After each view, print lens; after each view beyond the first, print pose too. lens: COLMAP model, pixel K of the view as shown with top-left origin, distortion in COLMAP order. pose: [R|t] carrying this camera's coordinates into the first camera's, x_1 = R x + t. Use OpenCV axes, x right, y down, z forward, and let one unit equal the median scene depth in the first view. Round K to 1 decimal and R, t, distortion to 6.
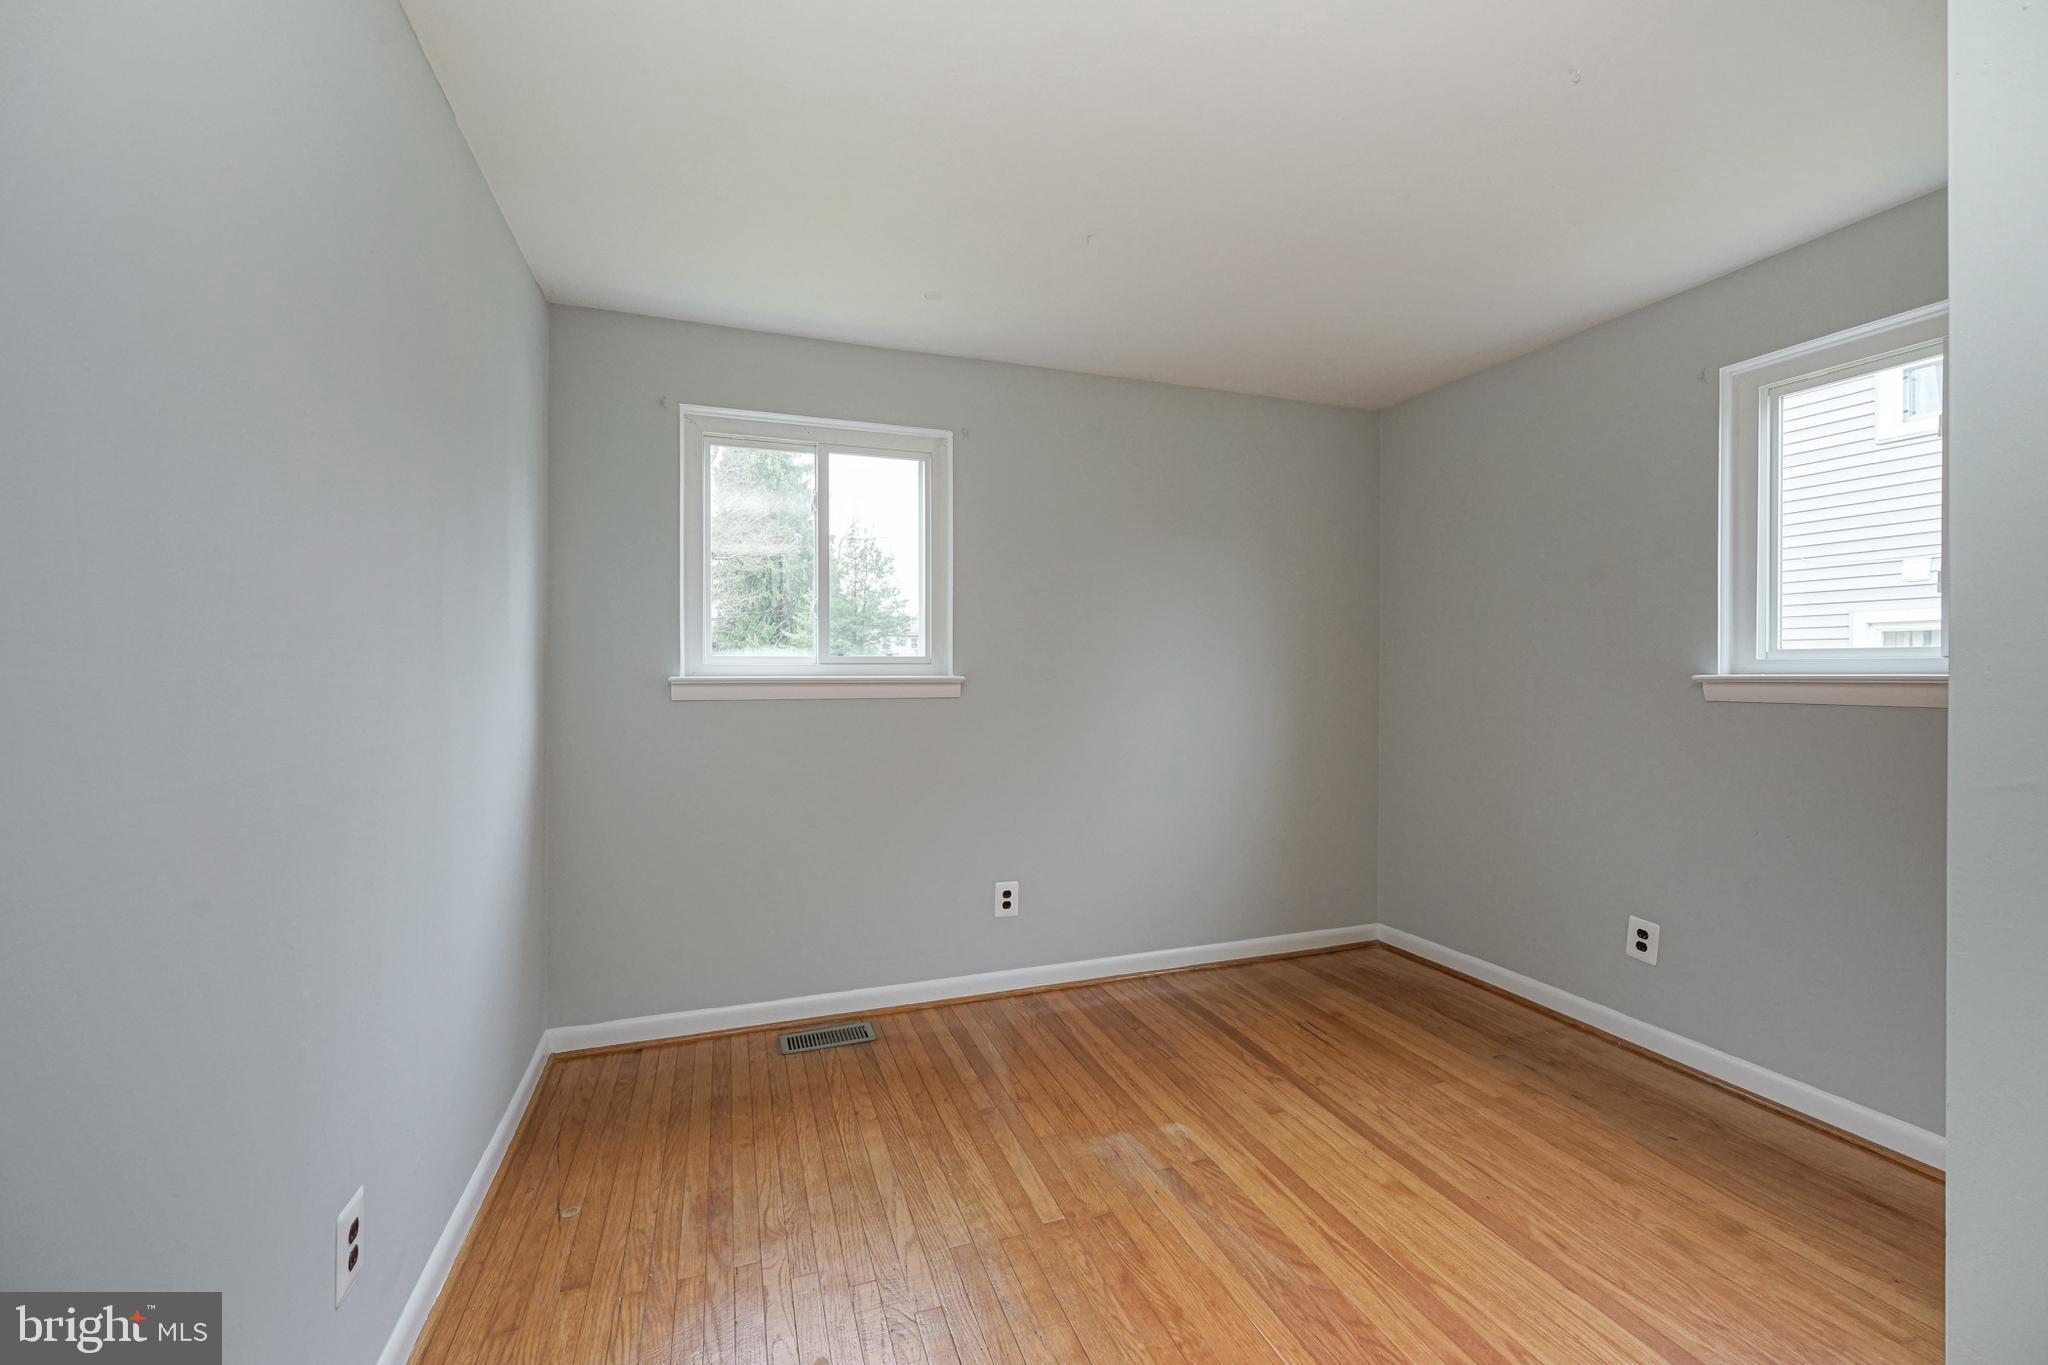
lens RADIAL K [[823.5, 0, 1019.3], [0, 823.5, 674.8], [0, 0, 1]] dist [-0.000020, 0.000236]
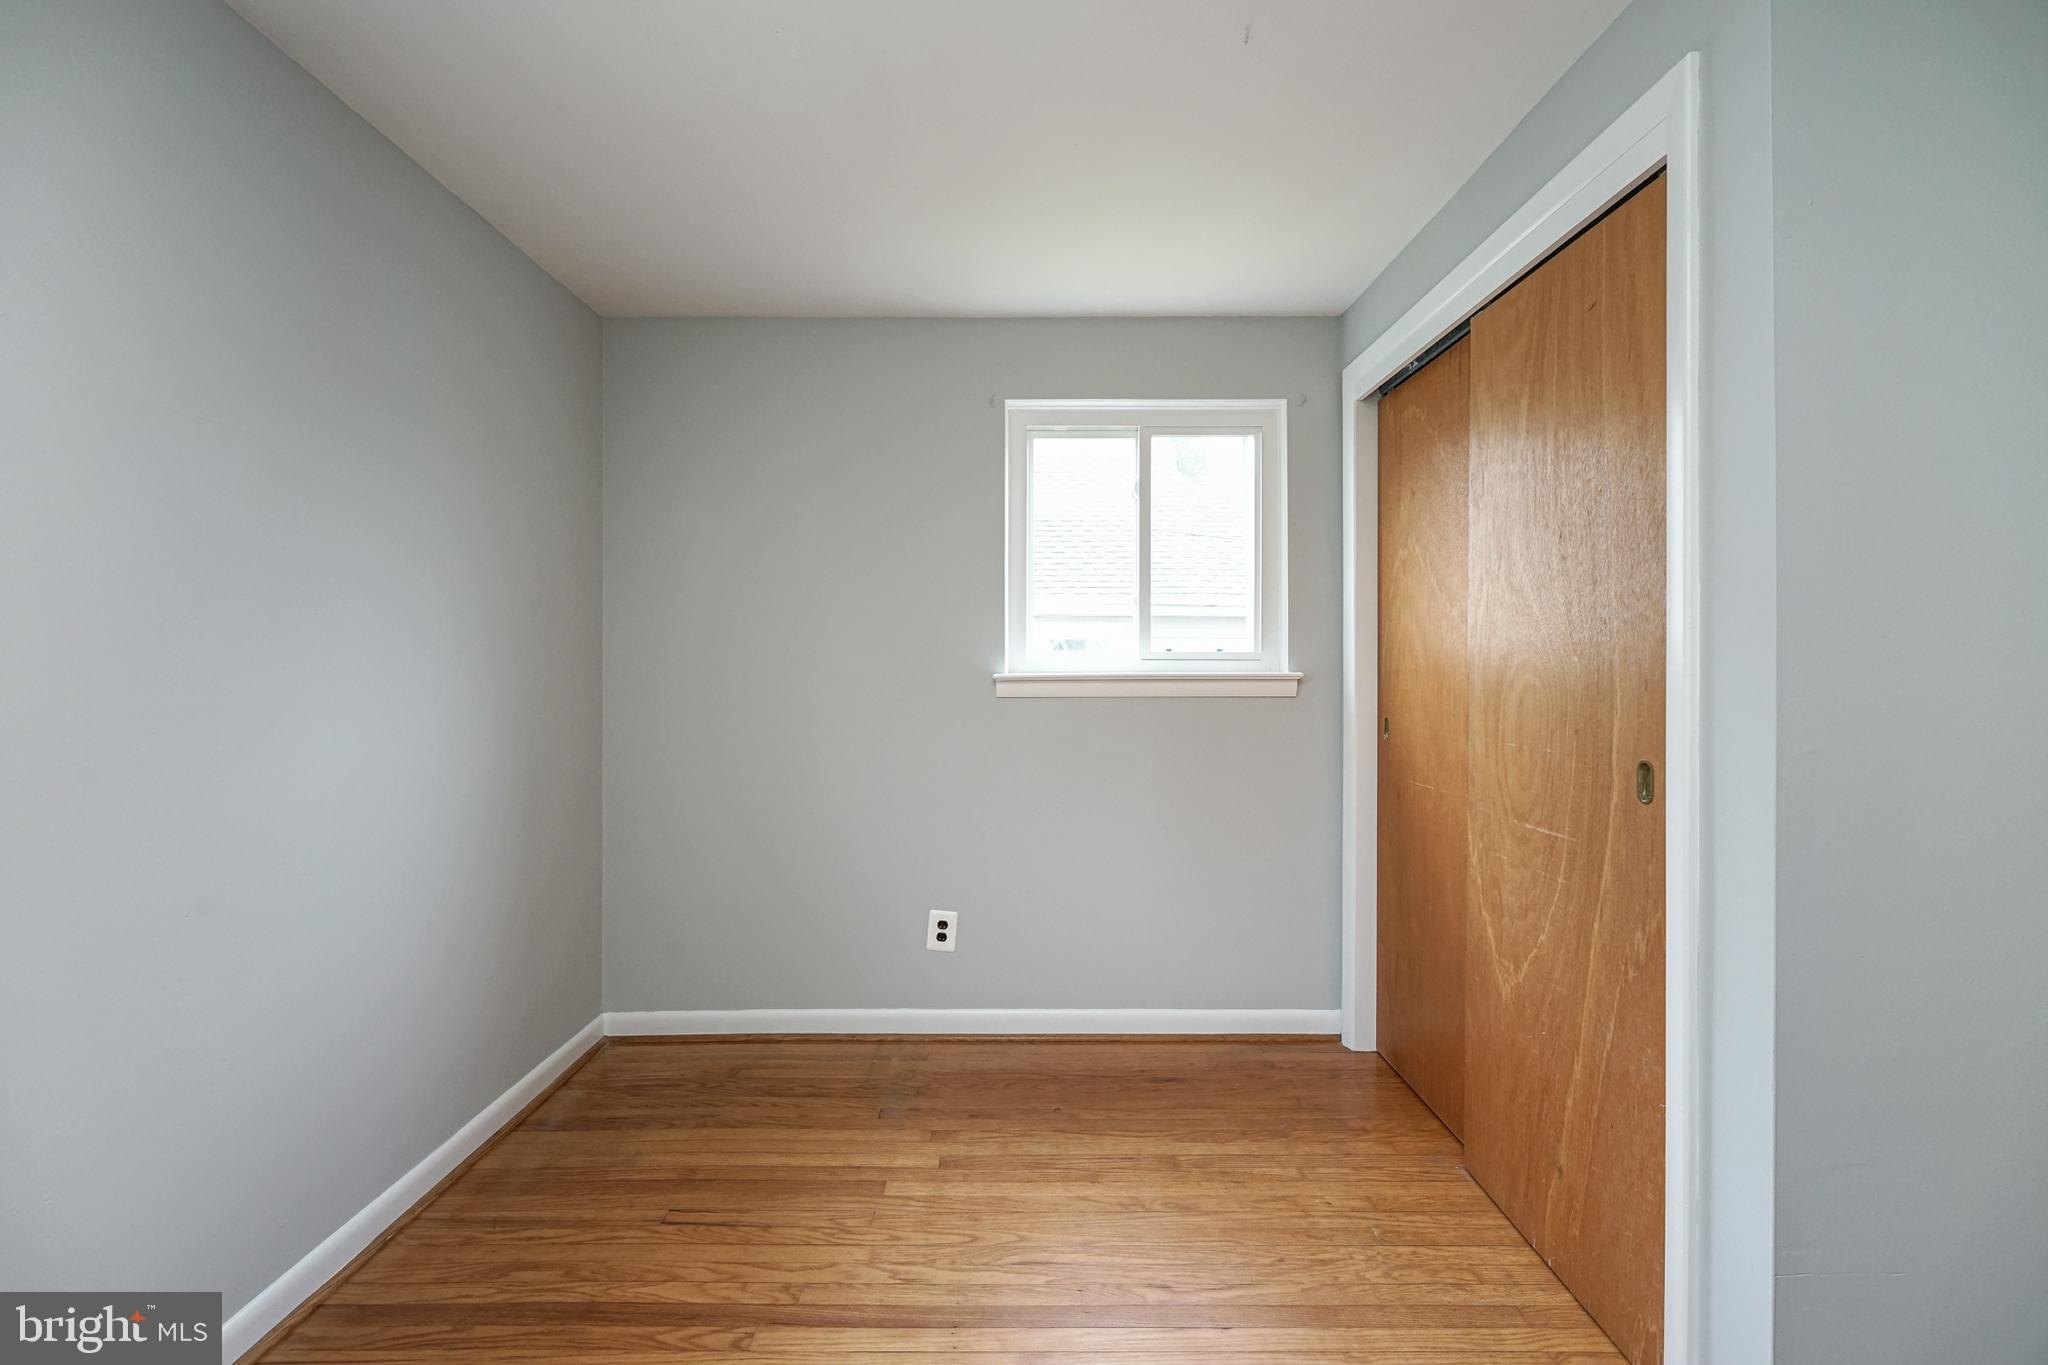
lens RADIAL K [[823.5, 0, 1019.3], [0, 823.5, 674.8], [0, 0, 1]] dist [-0.000020, 0.000236]
pose [[0.335266, -0.011797, 0.942050, -0.185486], [0.005214, 0.999930, 0.010666, -0.010107], [-0.942109, 0.001336, 0.335304, 0.573572]]
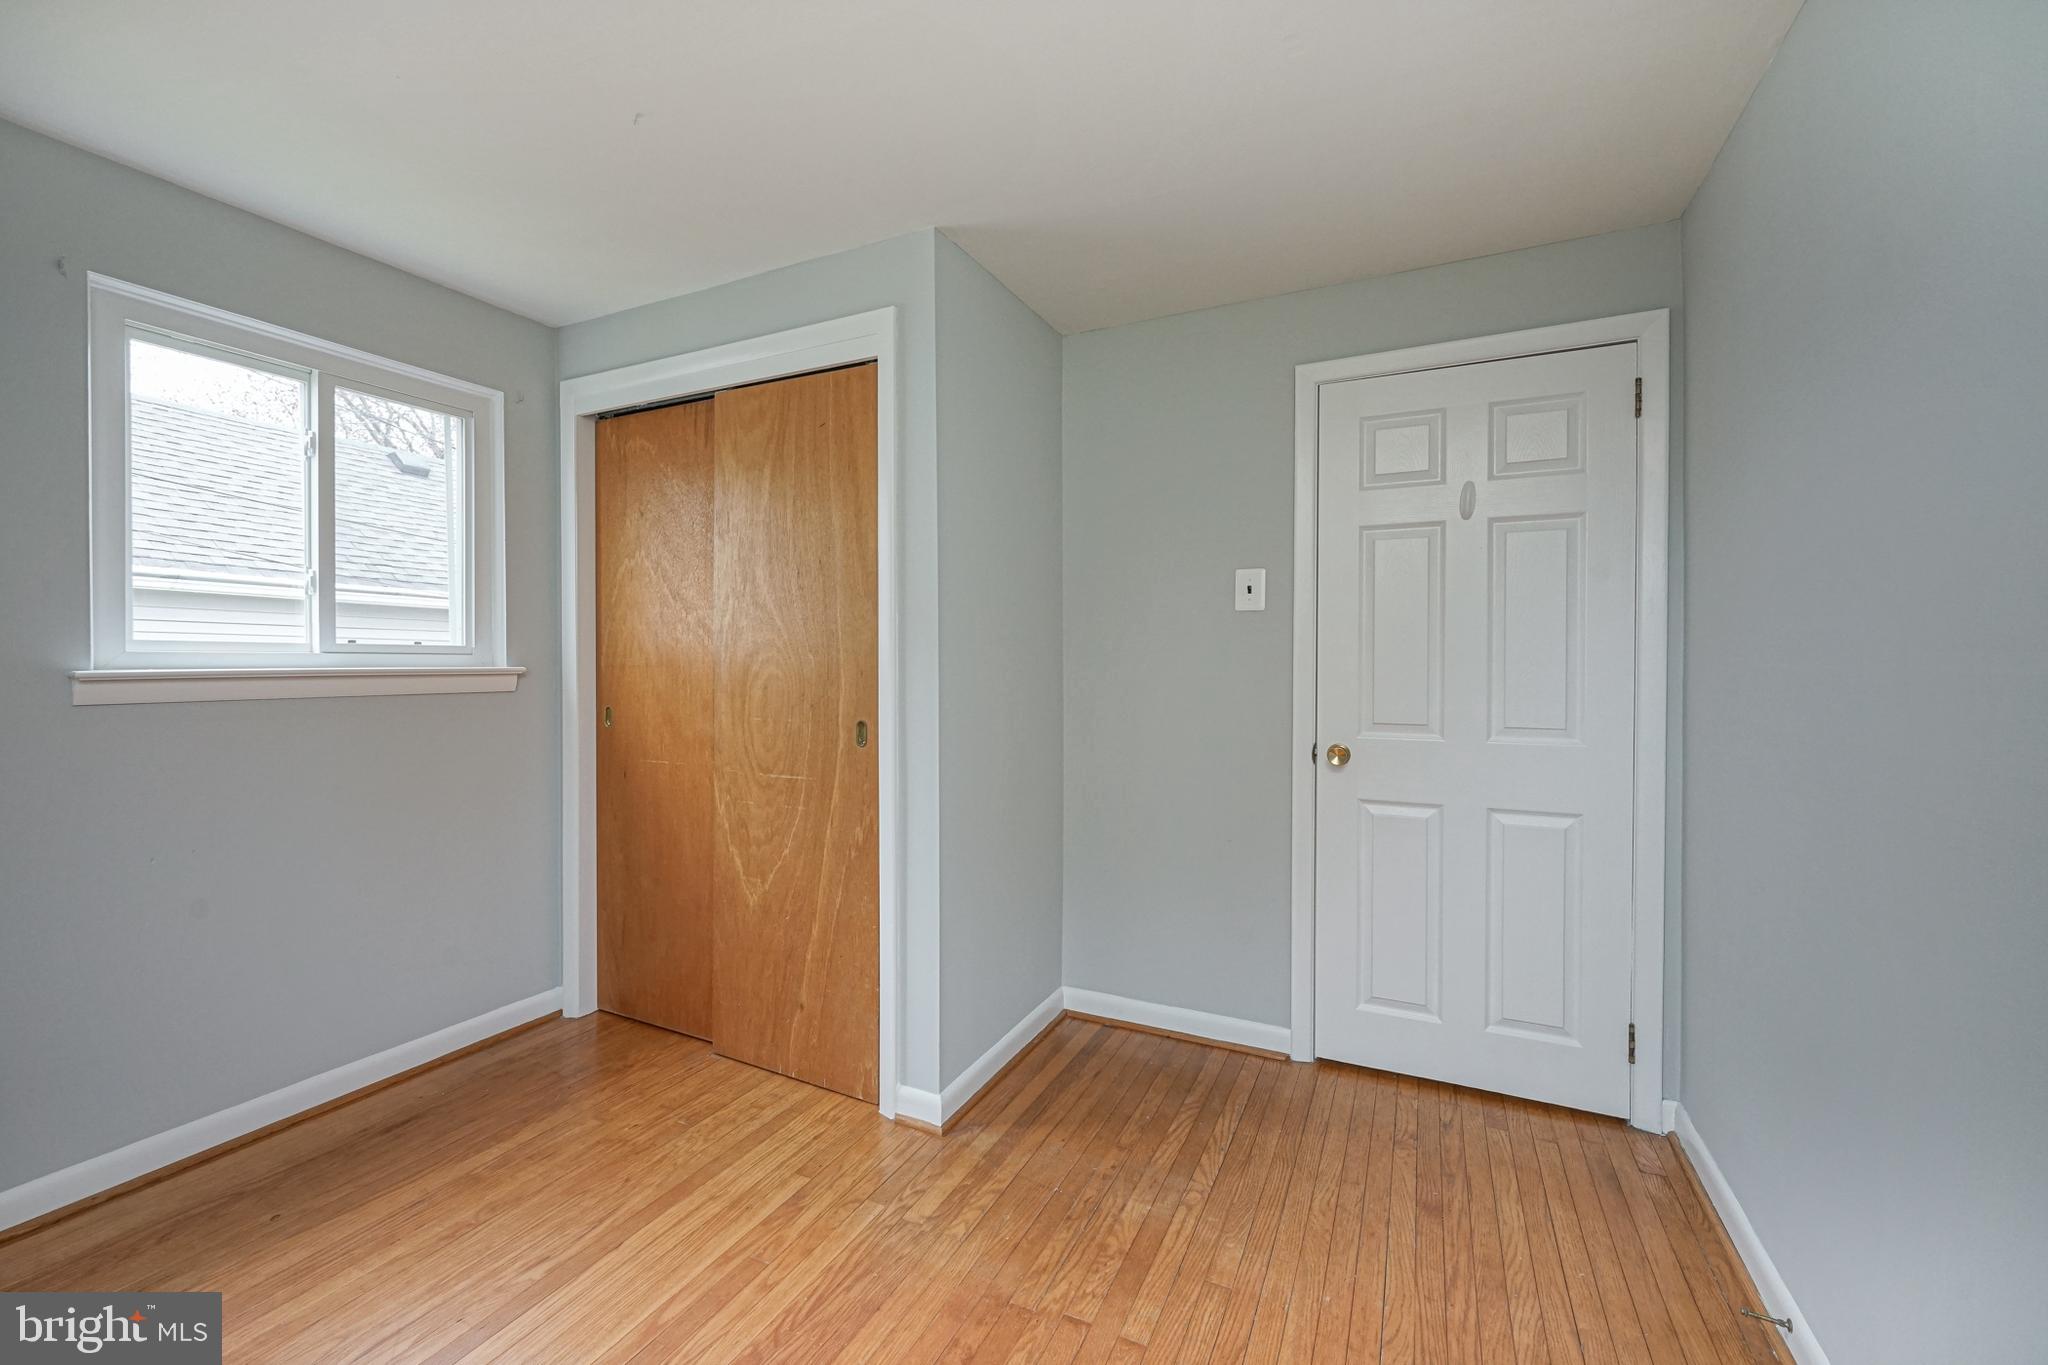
lens RADIAL K [[823.5, 0, 1019.3], [0, 823.5, 674.8], [0, 0, 1]] dist [-0.000020, 0.000236]
pose [[-0.694872, -0.013324, 0.719010, -0.286169], [-0.000243, 0.999833, 0.018294, -0.010026], [-0.719133, 0.012537, -0.694759, 0.860166]]
